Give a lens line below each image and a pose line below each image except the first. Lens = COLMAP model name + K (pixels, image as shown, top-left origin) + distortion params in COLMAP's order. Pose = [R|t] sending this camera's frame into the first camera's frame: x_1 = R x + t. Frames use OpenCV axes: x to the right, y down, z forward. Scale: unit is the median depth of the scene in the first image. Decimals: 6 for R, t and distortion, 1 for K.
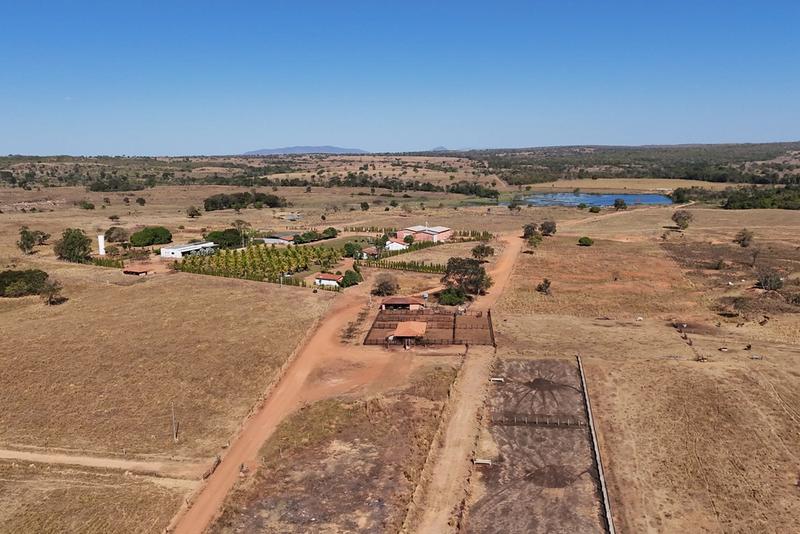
lens RADIAL K [[701.2, 0, 401.9], [0, 701.2, 285.7], [0, 0, 1]] dist [0.079972, -0.090873]
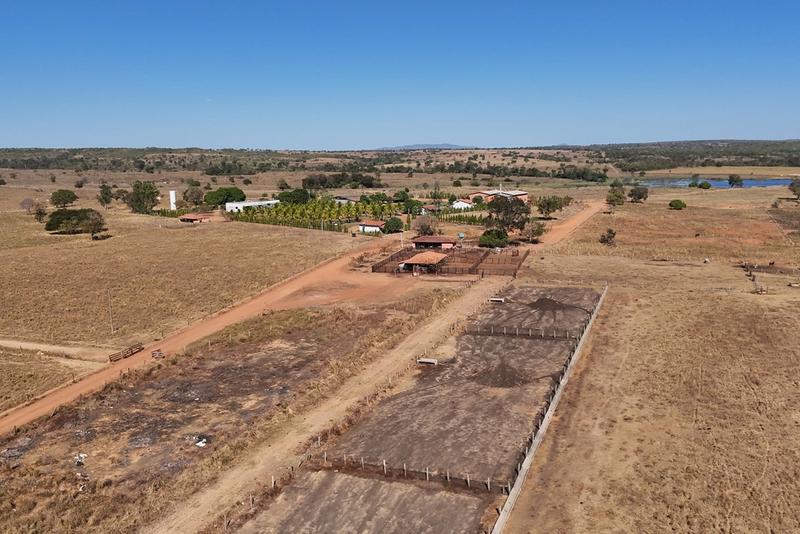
lens RADIAL K [[701.2, 0, 401.9], [0, 701.2, 285.7], [0, 0, 1]] dist [0.079972, -0.090873]
pose [[0.986047, 0.032840, -0.163198, 0.068902], [-0.032597, 0.999460, 0.004172, 0.049940], [0.163246, 0.001206, 0.986585, 0.055070]]
